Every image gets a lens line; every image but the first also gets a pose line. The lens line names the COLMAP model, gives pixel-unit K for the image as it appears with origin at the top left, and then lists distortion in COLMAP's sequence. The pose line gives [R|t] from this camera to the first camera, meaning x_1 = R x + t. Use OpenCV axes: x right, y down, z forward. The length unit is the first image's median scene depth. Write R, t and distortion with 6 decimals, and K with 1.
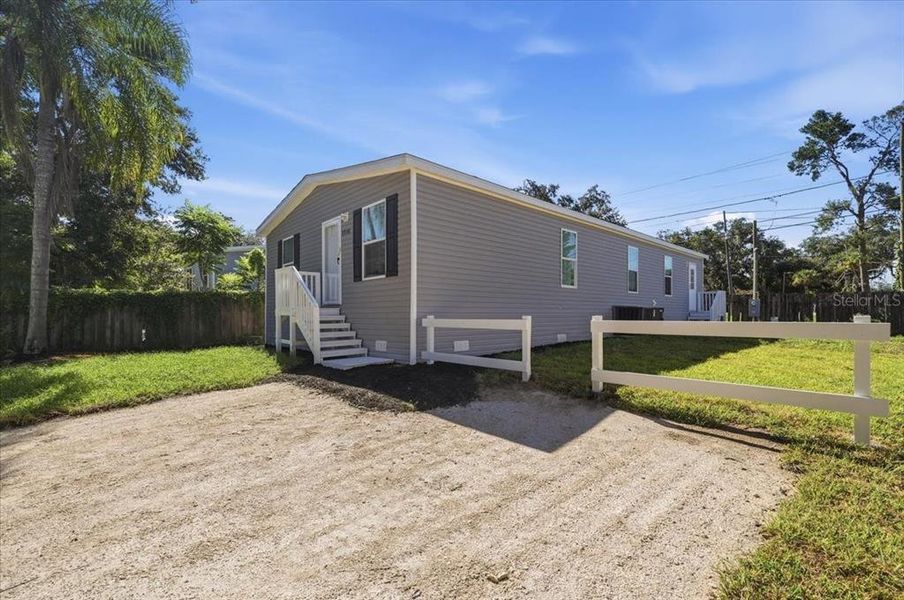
lens RADIAL K [[402.6, 0, 456.3], [0, 402.6, 315.9], [0, 0, 1]] dist [-0.004413, 0.001847]
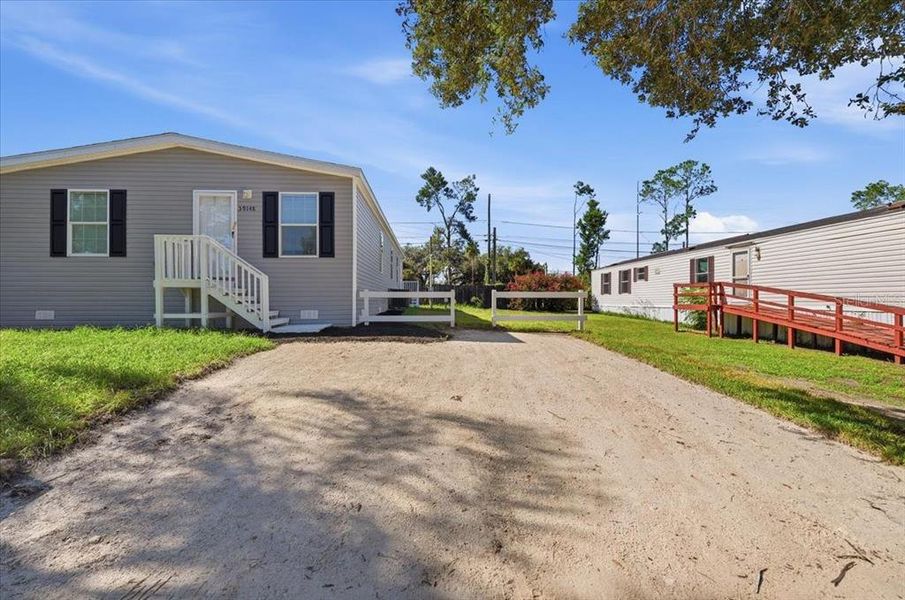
lens RADIAL K [[383.6, 0, 459.0], [0, 383.6, 302.8], [0, 0, 1]] dist [0.000265, 0.000419]
pose [[0.627194, -0.002146, 0.778860, -0.656526], [0.000377, 0.999997, 0.002452, 0.030641], [-0.778863, -0.001244, 0.627193, -0.045987]]
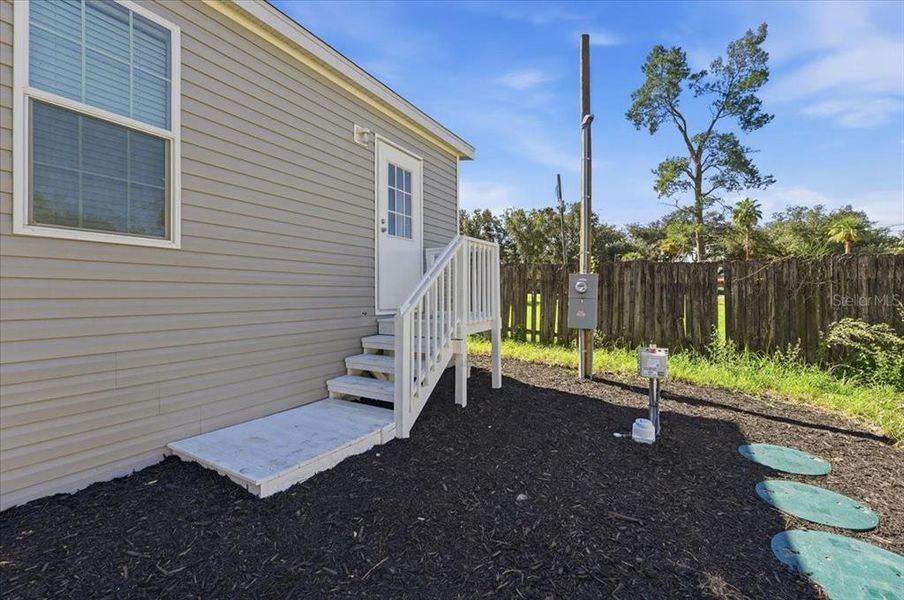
lens RADIAL K [[383.2, 0, 451.4], [0, 383.2, 293.9], [0, 0, 1]] dist [0.000265, 0.000419]
pose [[0.958863, -0.004877, 0.283826, 1.023841], [0.005252, 0.999986, -0.000559, -0.048676], [-0.283819, 0.002027, 0.958876, 1.359870]]
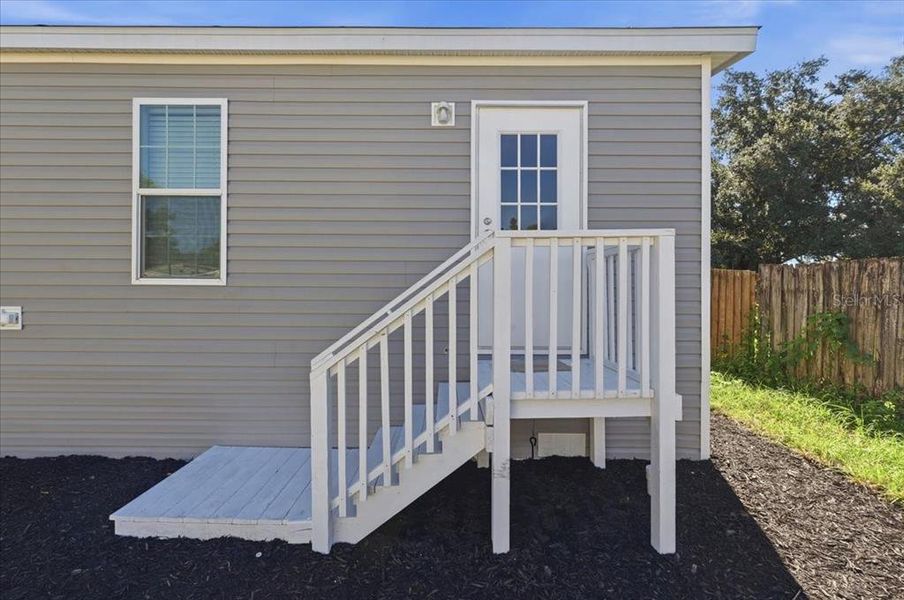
lens RADIAL K [[383.2, 0, 445.8], [0, 383.2, 299.7], [0, 0, 1]] dist [0.000265, 0.000419]
pose [[0.732439, 0.006029, -0.680806, 1.080904], [-0.005060, 0.999981, 0.003412, -0.053961], [0.680814, 0.000946, 0.732455, 1.406974]]
